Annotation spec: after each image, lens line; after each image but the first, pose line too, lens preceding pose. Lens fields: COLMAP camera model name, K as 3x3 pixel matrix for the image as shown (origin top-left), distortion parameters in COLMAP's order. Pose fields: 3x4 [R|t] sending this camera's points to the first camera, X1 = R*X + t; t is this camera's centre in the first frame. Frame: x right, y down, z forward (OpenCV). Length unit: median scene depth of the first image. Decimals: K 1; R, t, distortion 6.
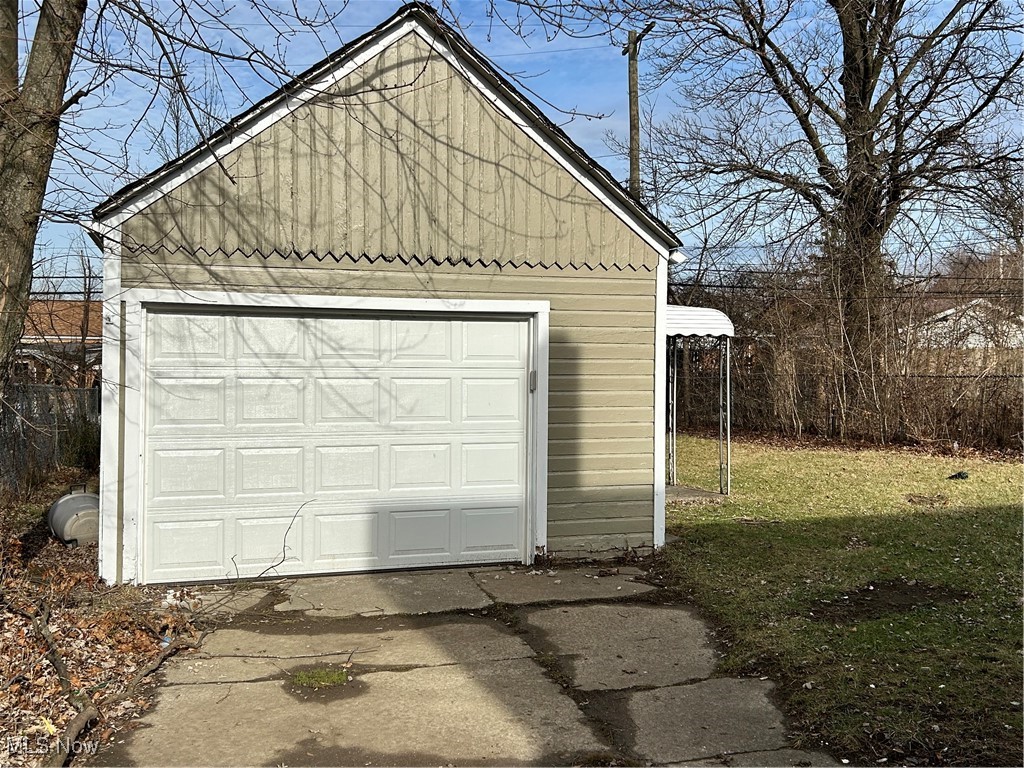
lens RADIAL K [[1023.2, 0, 510.4], [0, 1023.2, 387.3], [0, 0, 1]] dist [0.069423, 0.000000]
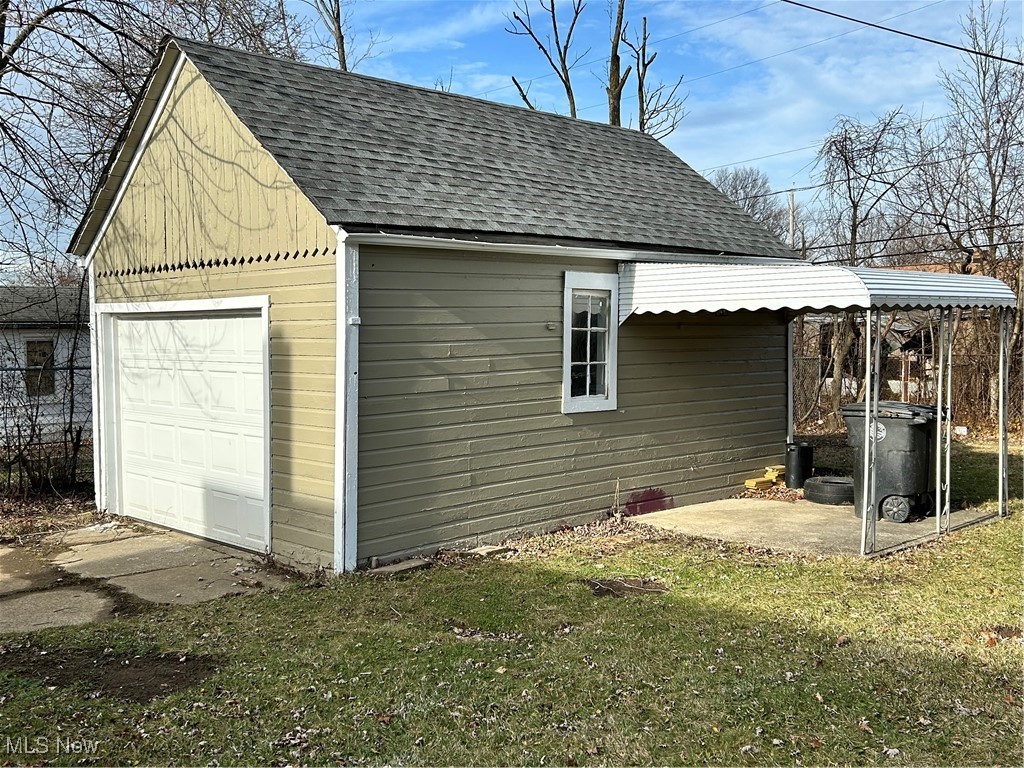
lens RADIAL K [[1023.2, 0, 513.9], [0, 1023.2, 385.9], [0, 0, 1]] dist [0.069423, 0.000000]
pose [[0.448752, 0.039035, -0.892803, 1.059347], [-0.003172, 0.999109, 0.042088, -0.042113], [0.893651, -0.016055, 0.448476, 0.807881]]
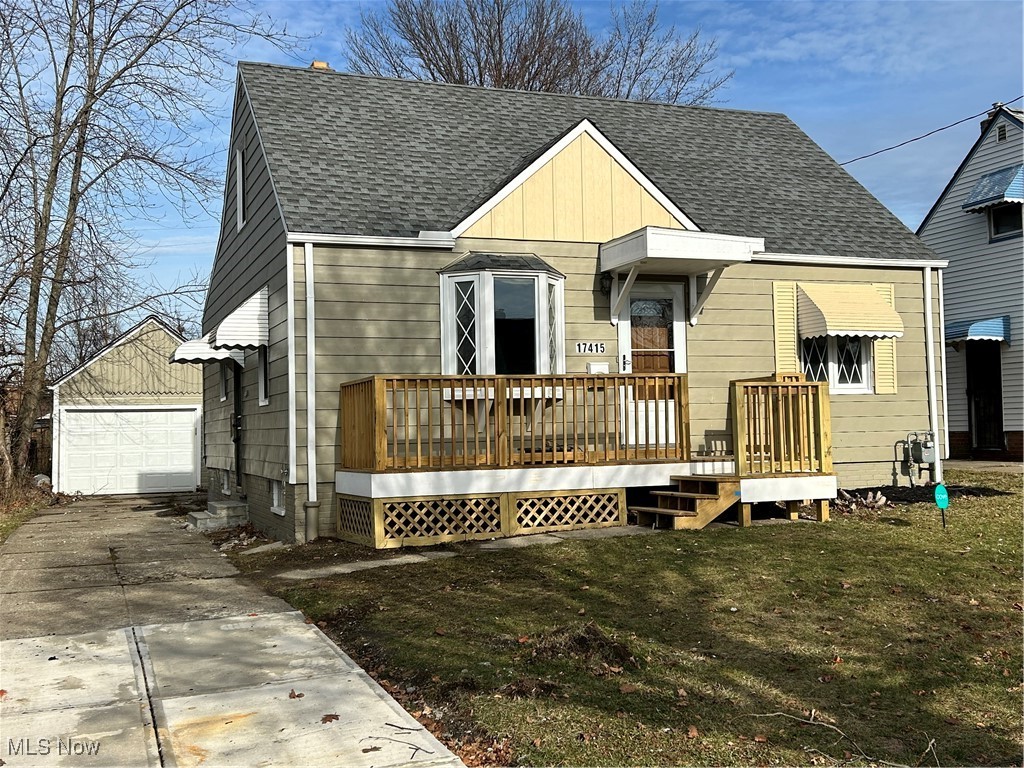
lens RADIAL K [[1098.0, 0, 513.1], [0, 1098.0, 389.3], [0, 0, 1]] dist [0.014251, 0.000000]
pose [[0.996677, -0.016264, 0.079813, 0.737748], [0.019586, 0.998967, -0.041012, 0.023770], [-0.079064, 0.042439, 0.995966, -2.443773]]
